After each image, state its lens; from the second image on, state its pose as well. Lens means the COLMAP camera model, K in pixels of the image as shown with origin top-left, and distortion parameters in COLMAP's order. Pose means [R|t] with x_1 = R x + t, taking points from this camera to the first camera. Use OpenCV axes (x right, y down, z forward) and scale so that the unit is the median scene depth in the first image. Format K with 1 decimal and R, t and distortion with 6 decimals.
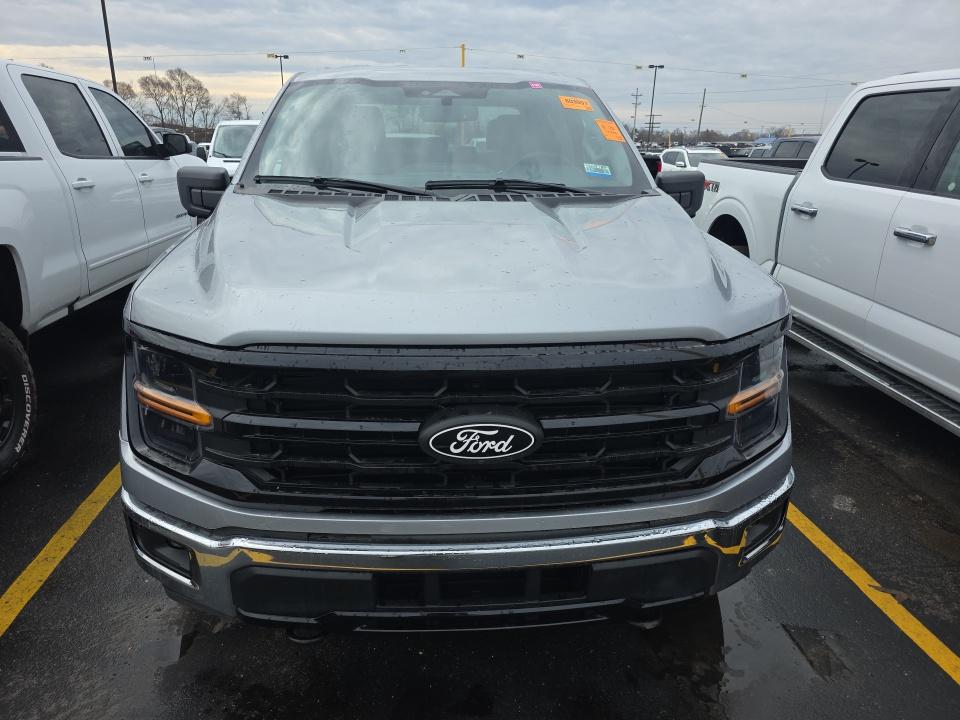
lens RADIAL K [[653.4, 0, 480.9], [0, 653.4, 366.4], [0, 0, 1]] dist [0.050055, -0.044638]
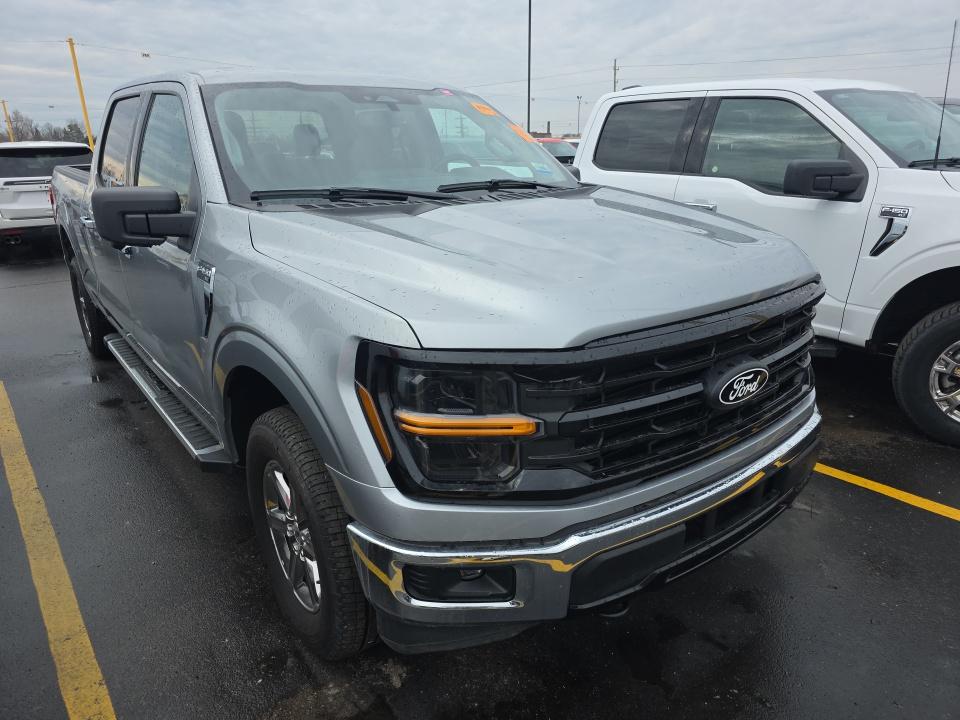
lens RADIAL K [[653.4, 0, 475.9], [0, 653.4, 361.7], [0, 0, 1]] dist [0.050055, -0.044638]
pose [[0.840182, -0.195321, 0.505909, -0.985507], [0.201202, 0.978576, 0.043665, -0.079545], [-0.503600, 0.065103, 0.861481, 0.186511]]
